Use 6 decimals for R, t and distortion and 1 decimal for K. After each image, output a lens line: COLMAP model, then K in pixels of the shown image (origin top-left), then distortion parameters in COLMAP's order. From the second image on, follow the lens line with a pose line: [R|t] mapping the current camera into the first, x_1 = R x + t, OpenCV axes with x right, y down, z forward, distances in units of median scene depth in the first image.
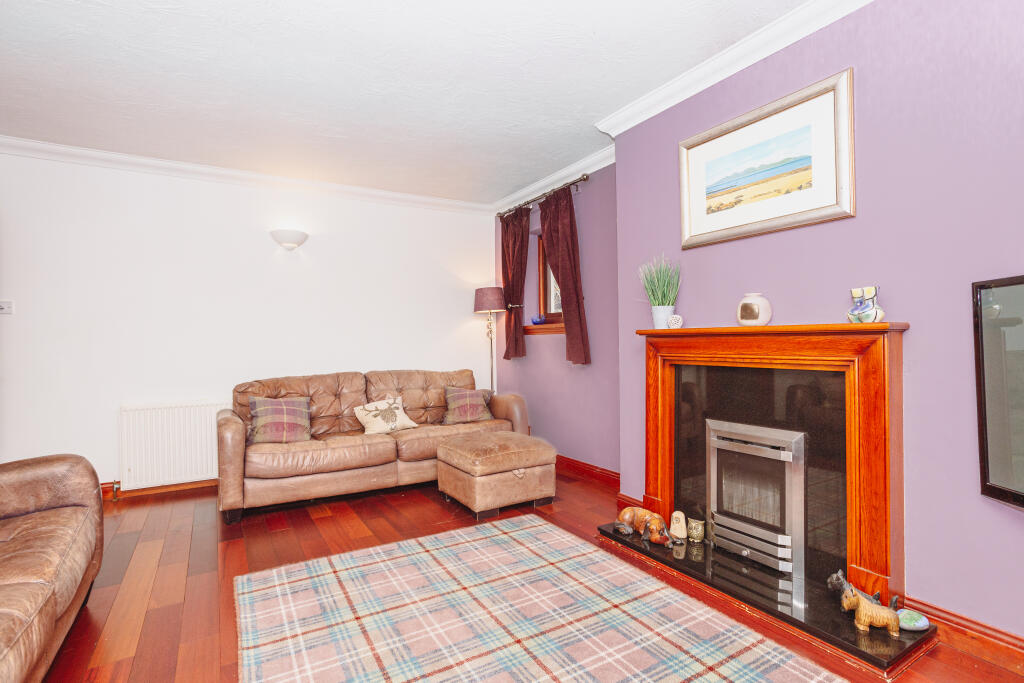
lens RADIAL K [[499.9, 0, 512.9], [0, 499.9, 347.2], [0, 0, 1]] dist [-0.003739, 0.001331]
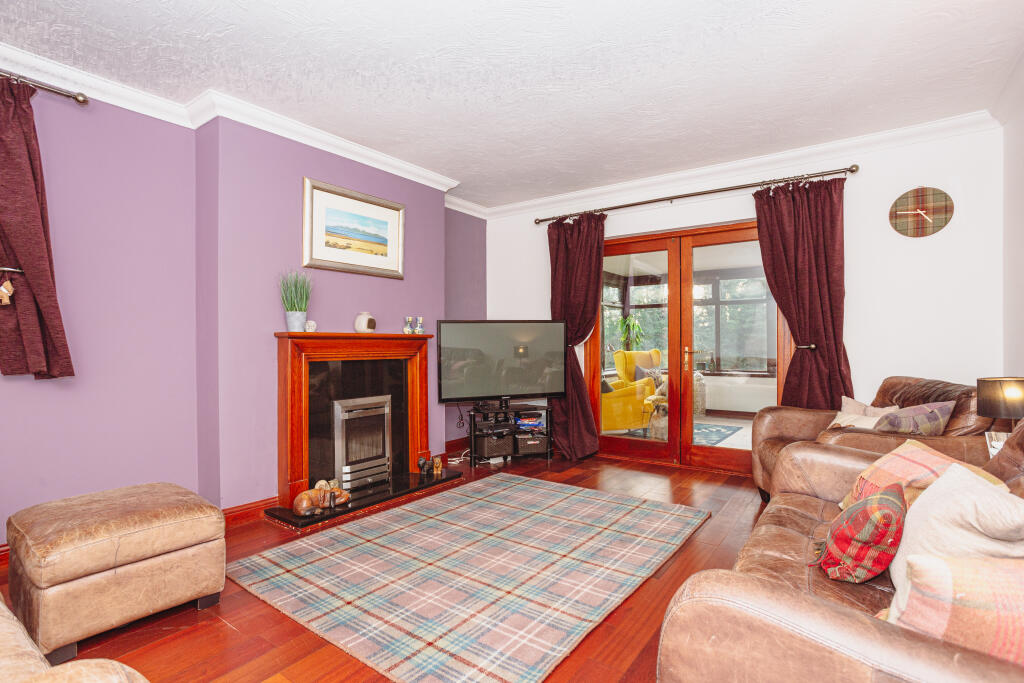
lens RADIAL K [[499.9, 0, 513.4], [0, 499.9, 338.3], [0, 0, 1]] dist [-0.003739, 0.001331]
pose [[-0.376077, 0.017419, 0.926425, -1.053920], [0.011752, 0.999833, -0.014028, 0.000697], [-0.926514, 0.005611, -0.376219, 1.082496]]
